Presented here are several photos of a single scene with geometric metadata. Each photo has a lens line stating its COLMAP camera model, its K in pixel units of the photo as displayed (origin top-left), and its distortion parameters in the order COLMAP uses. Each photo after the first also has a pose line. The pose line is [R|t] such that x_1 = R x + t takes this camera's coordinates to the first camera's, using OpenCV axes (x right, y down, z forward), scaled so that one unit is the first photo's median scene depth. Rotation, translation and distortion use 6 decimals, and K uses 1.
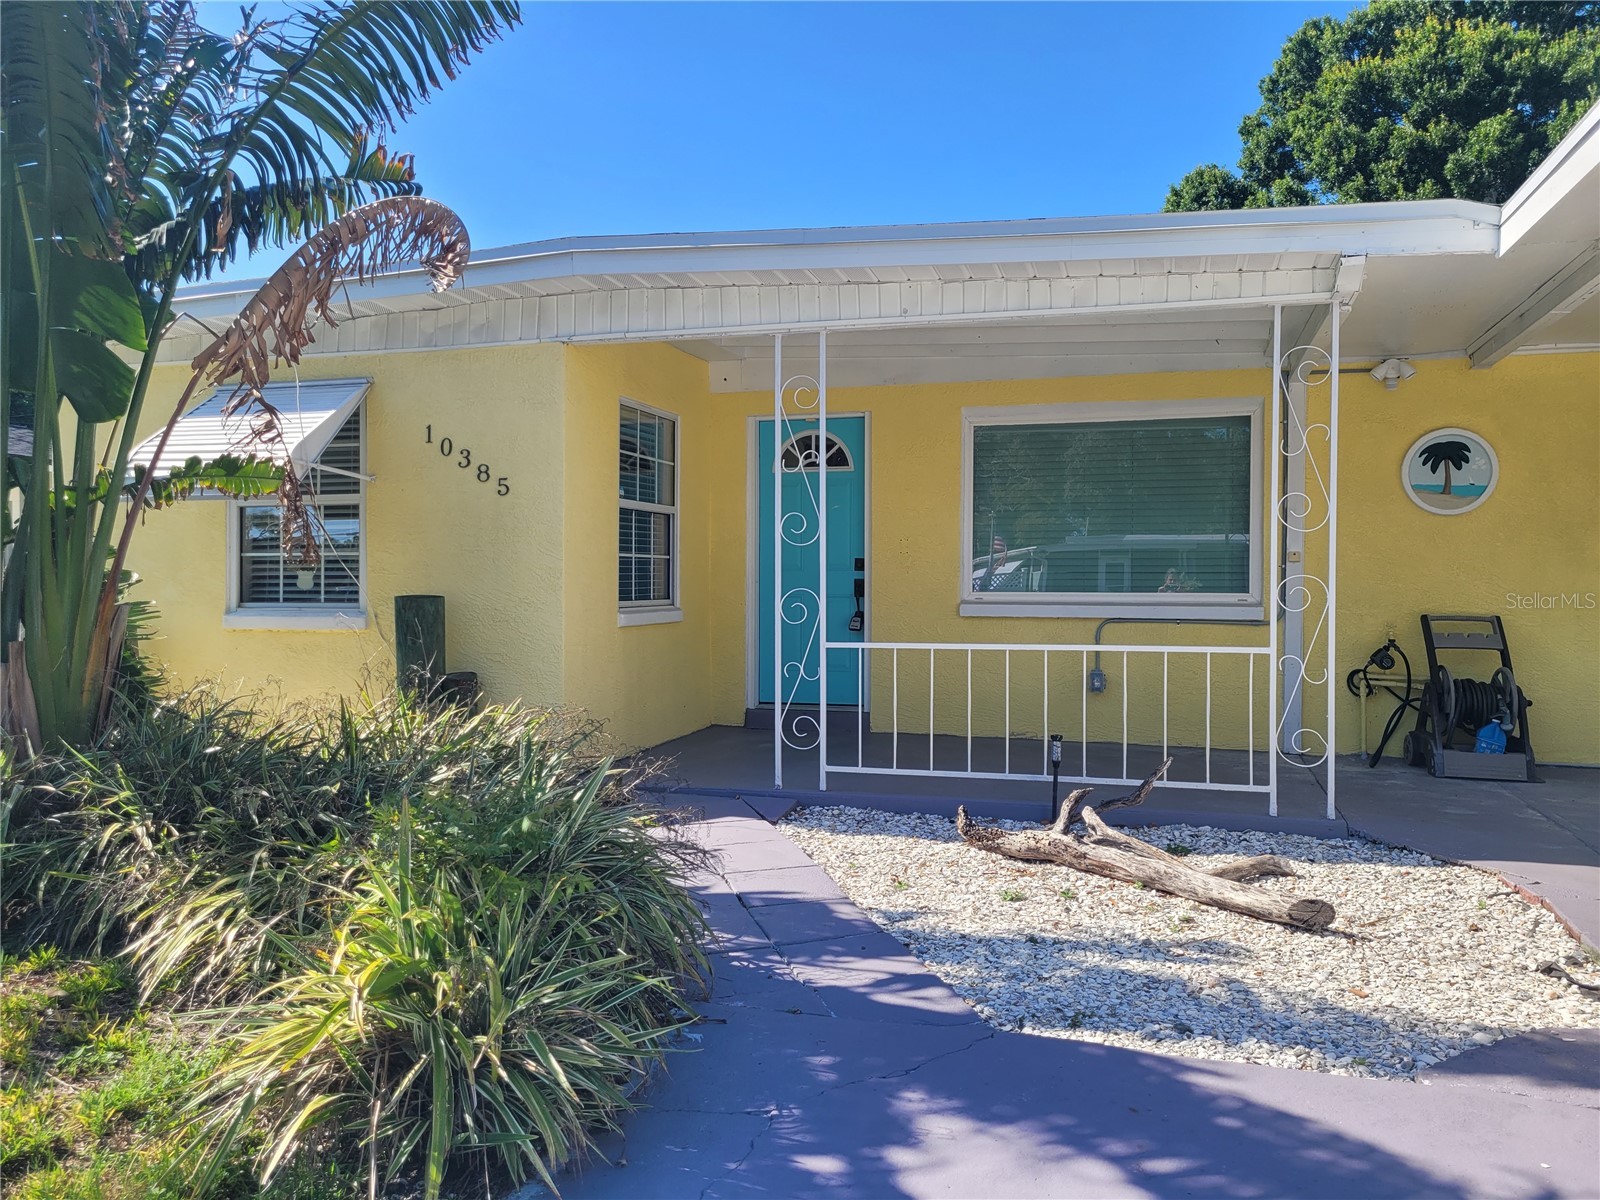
lens RADIAL K [[1199.9, 0, 804.3], [0, 1199.9, 606.5], [0, 0, 1]] dist [0.054588, -0.045200]
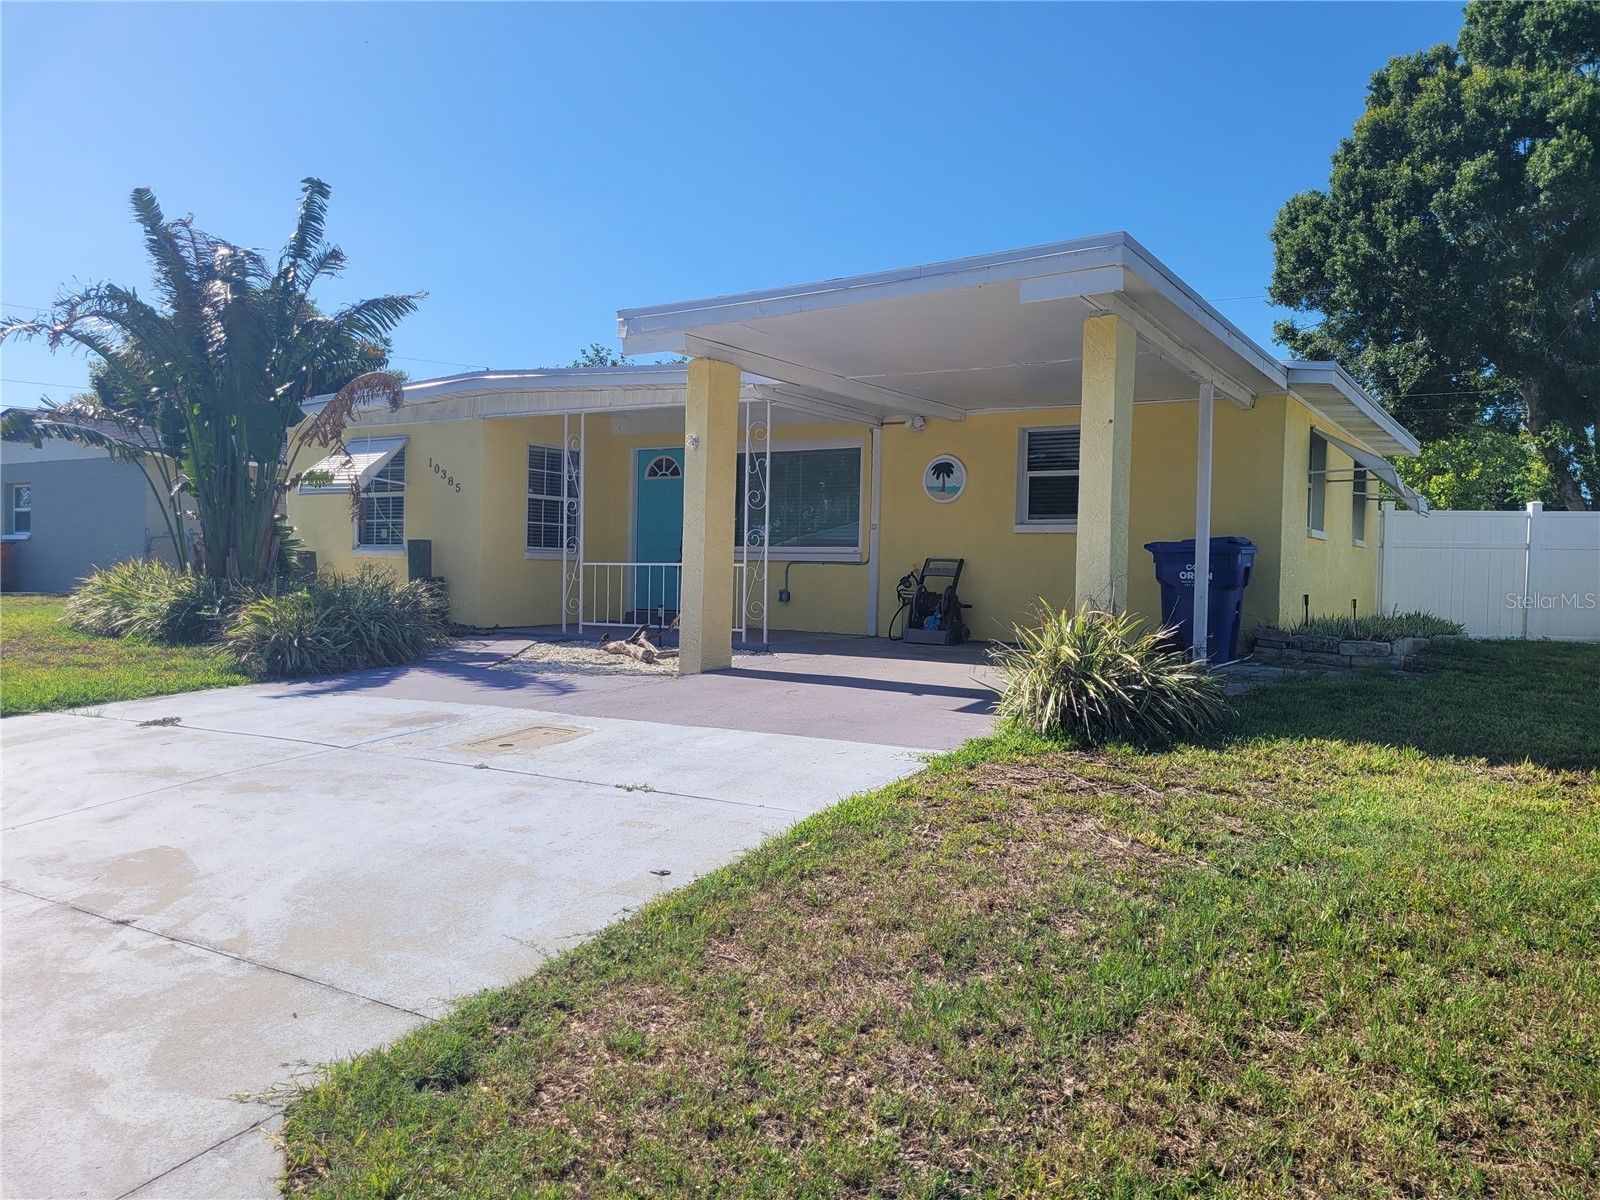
lens RADIAL K [[1199.9, 0, 796.6], [0, 1199.9, 594.0], [0, 0, 1]] dist [0.054588, -0.045200]
pose [[0.962986, 0.021430, -0.268698, 0.803044], [-0.023328, 0.999720, -0.003871, 0.071715], [0.268540, 0.009996, 0.963217, -0.775491]]
